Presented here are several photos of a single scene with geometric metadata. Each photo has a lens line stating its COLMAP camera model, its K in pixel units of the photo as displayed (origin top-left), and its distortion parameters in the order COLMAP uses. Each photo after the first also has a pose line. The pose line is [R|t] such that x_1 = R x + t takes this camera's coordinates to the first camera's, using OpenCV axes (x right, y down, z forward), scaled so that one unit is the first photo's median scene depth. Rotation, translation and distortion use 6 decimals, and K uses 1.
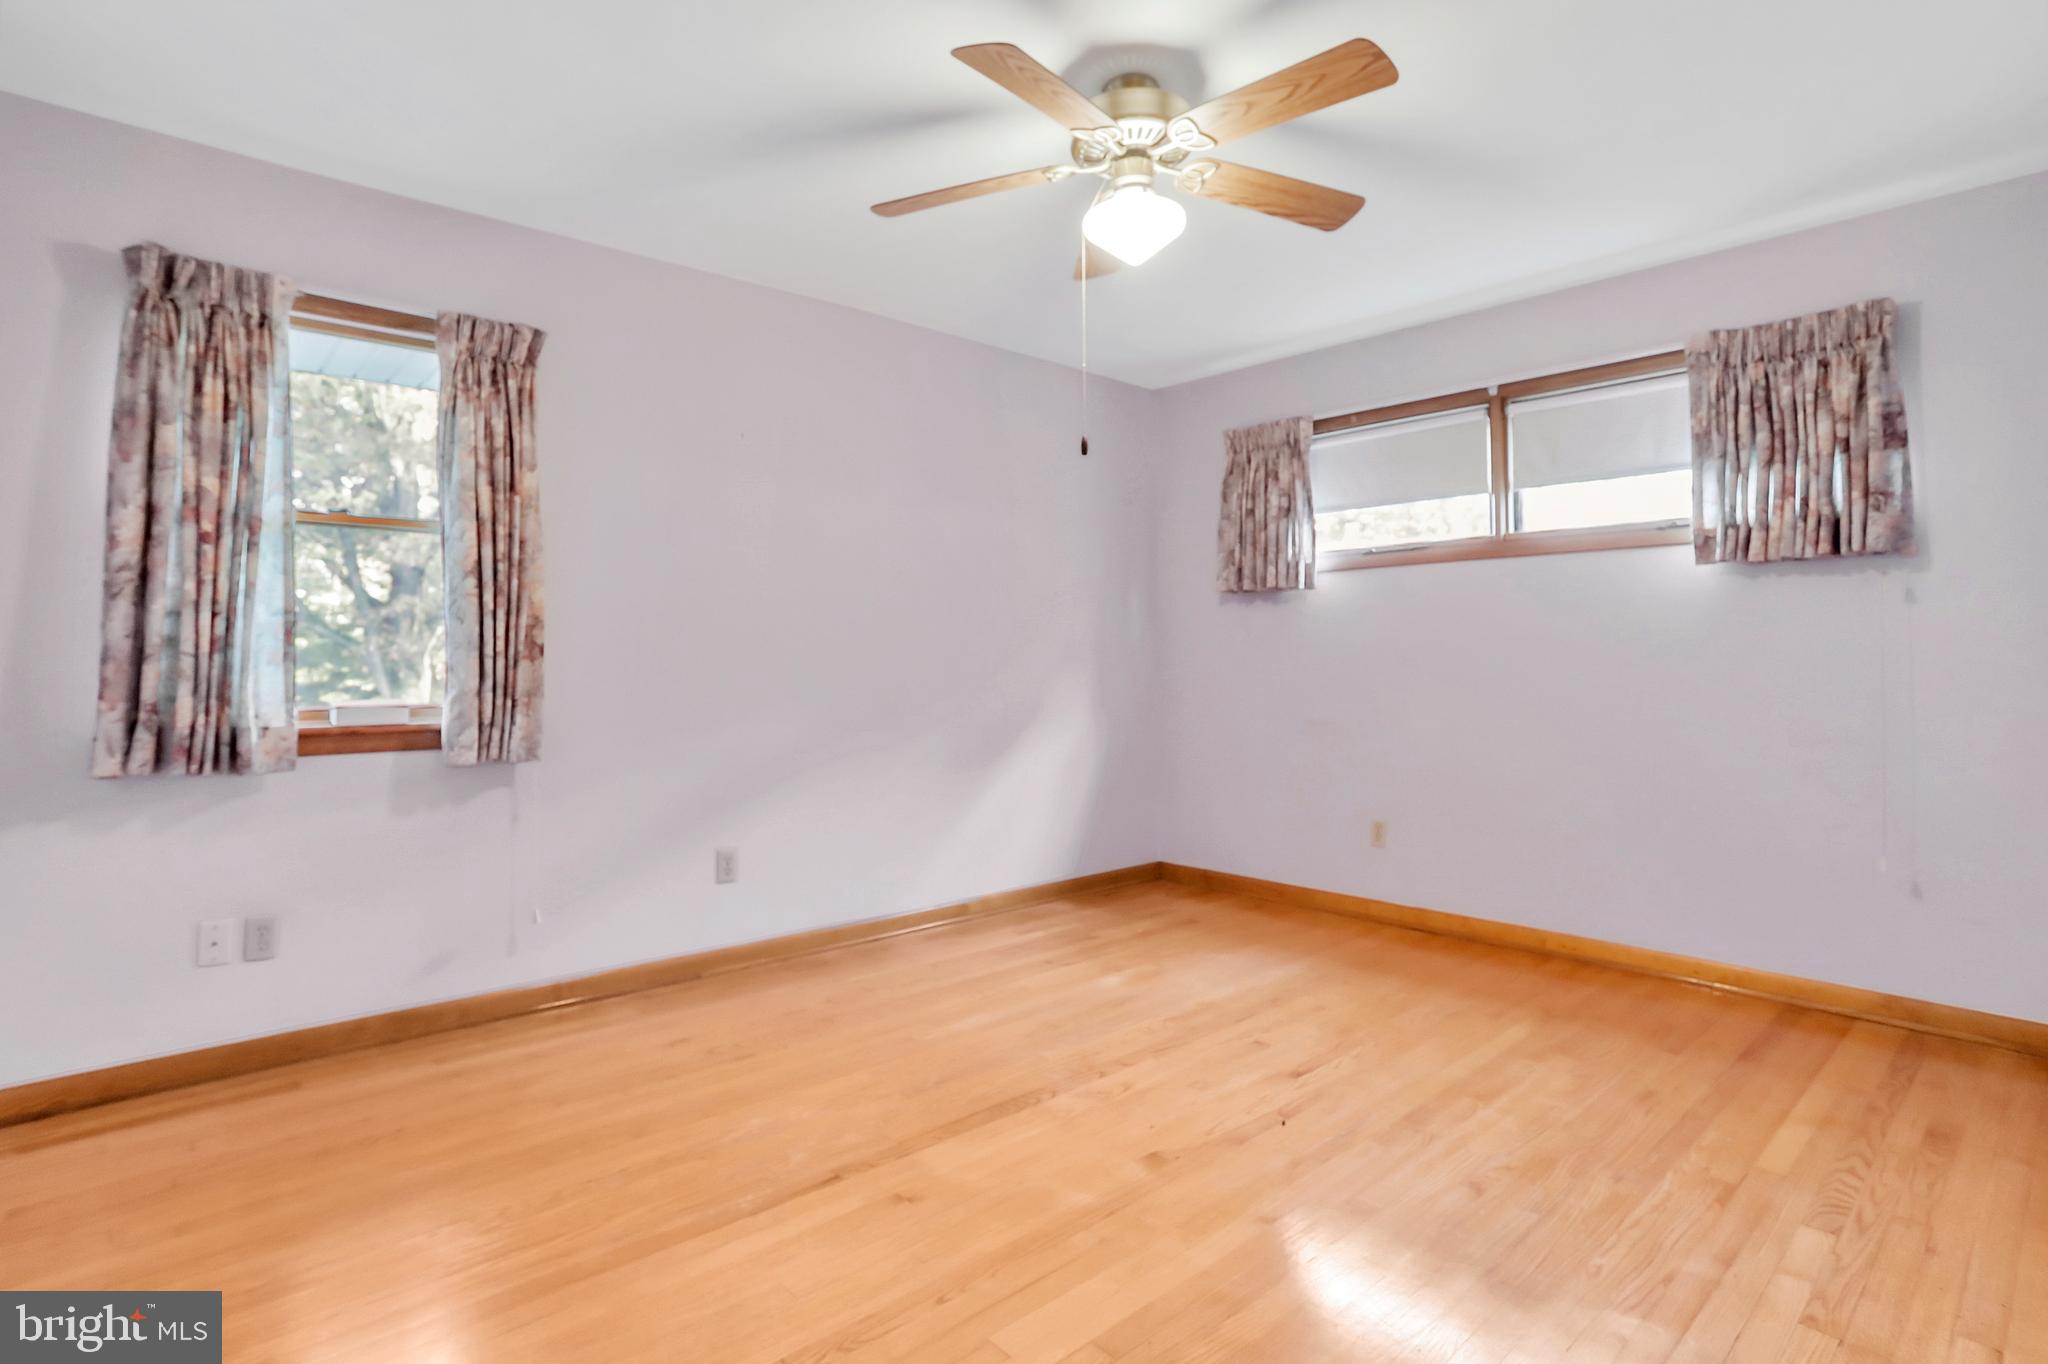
lens RADIAL K [[1013.3, 0, 1022.4], [0, 1013.3, 682.0], [0, 0, 1]] dist [-0.045658, 0.019174]
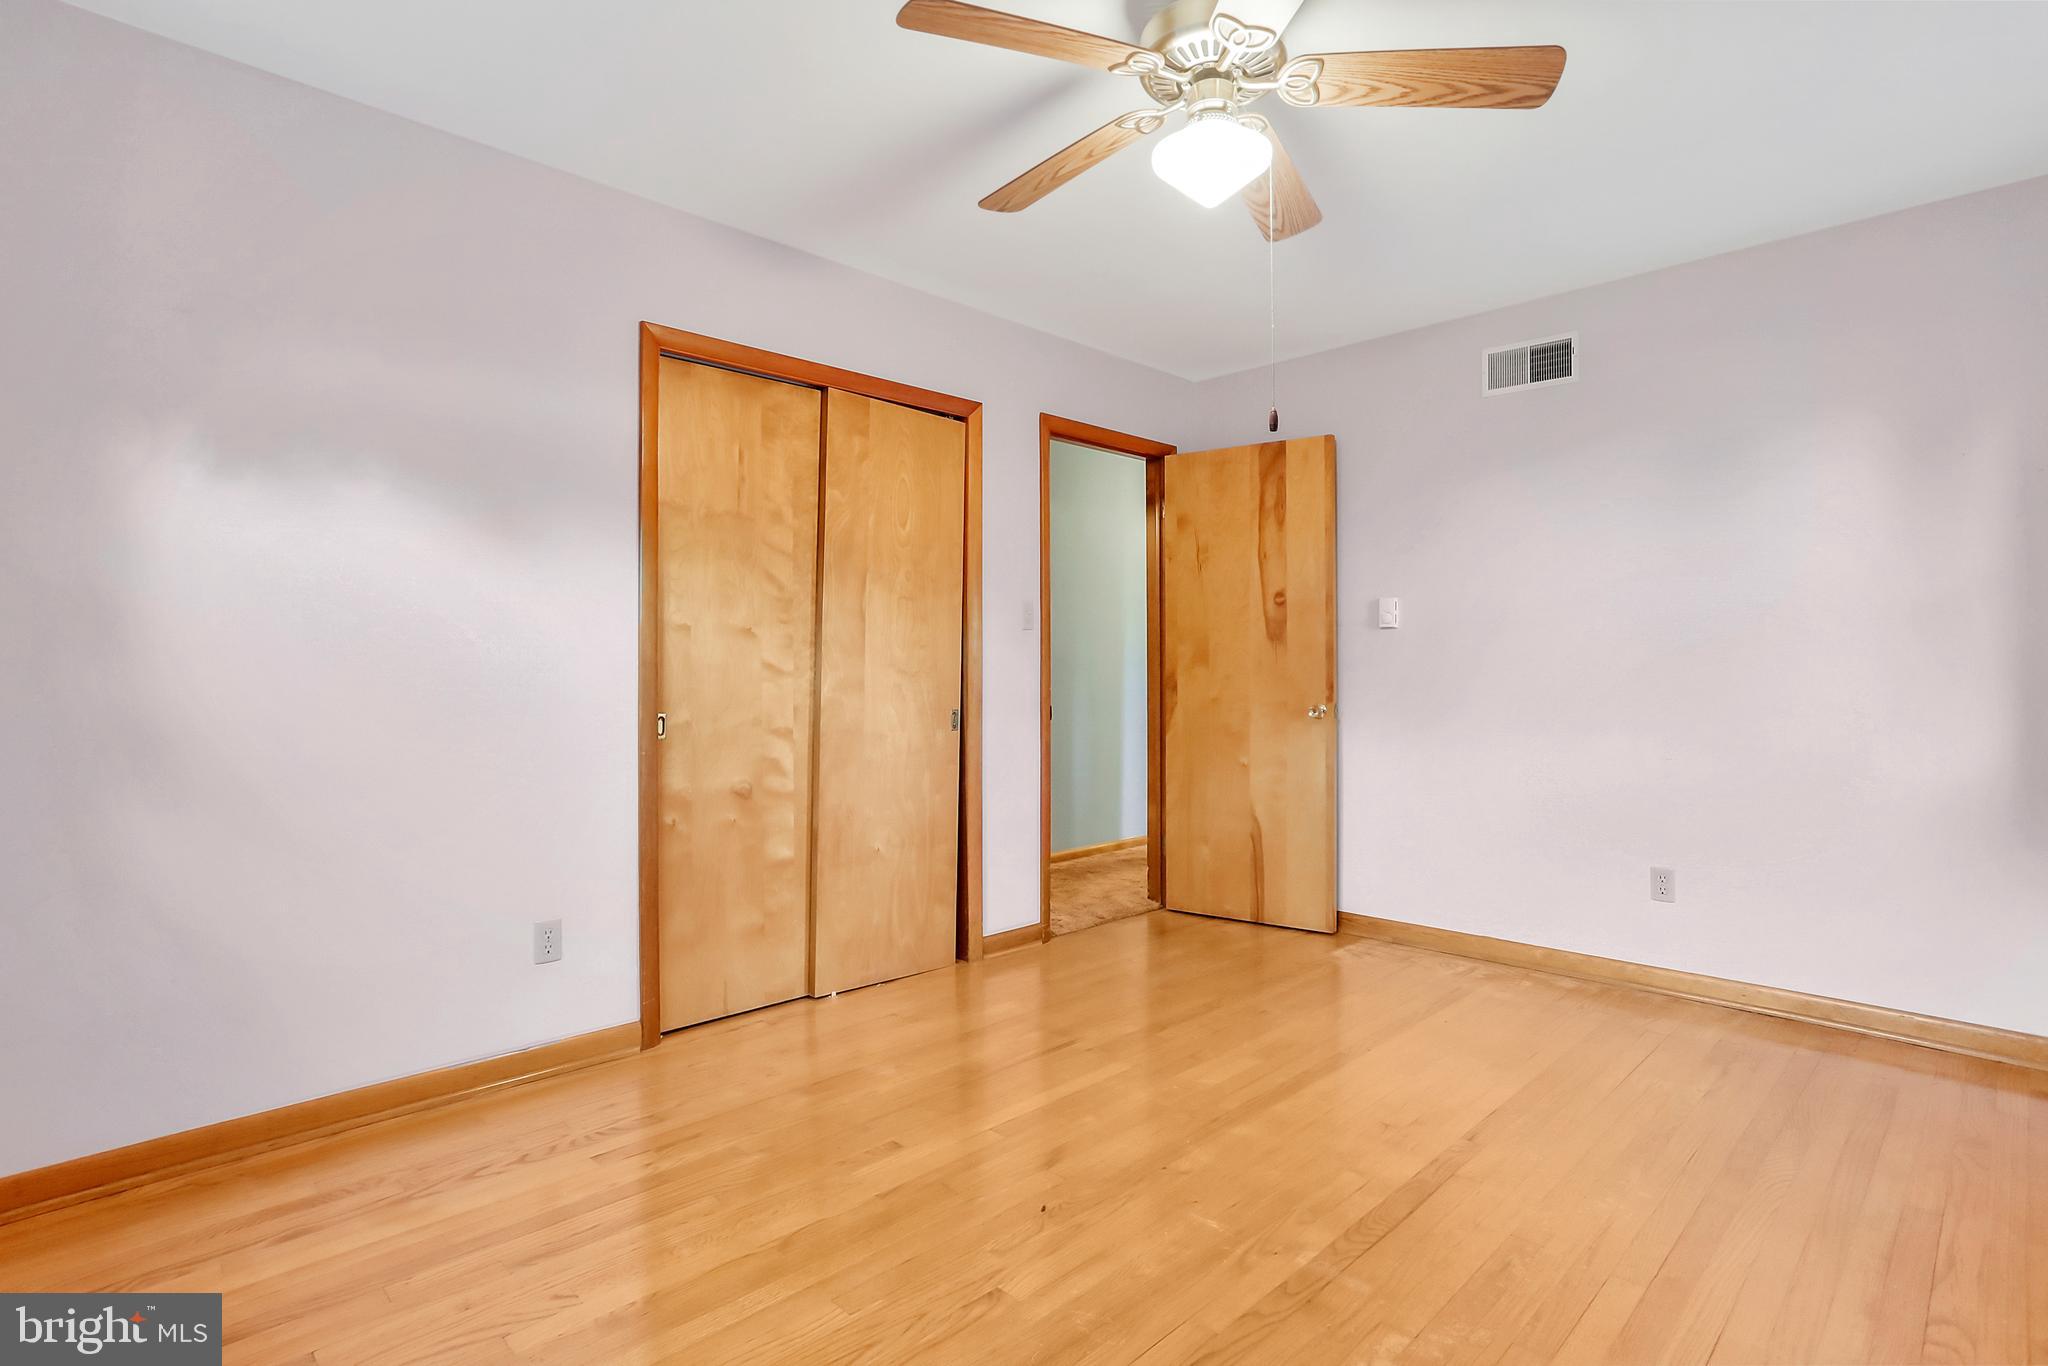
lens RADIAL K [[1013.3, 0, 1025.0], [0, 1013.3, 684.6], [0, 0, 1]] dist [-0.045658, 0.019174]
pose [[-0.999082, 0.015681, -0.039863, 0.295184], [0.015806, 0.999871, -0.002825, 0.001372], [0.039814, -0.003453, -0.999201, 1.819471]]
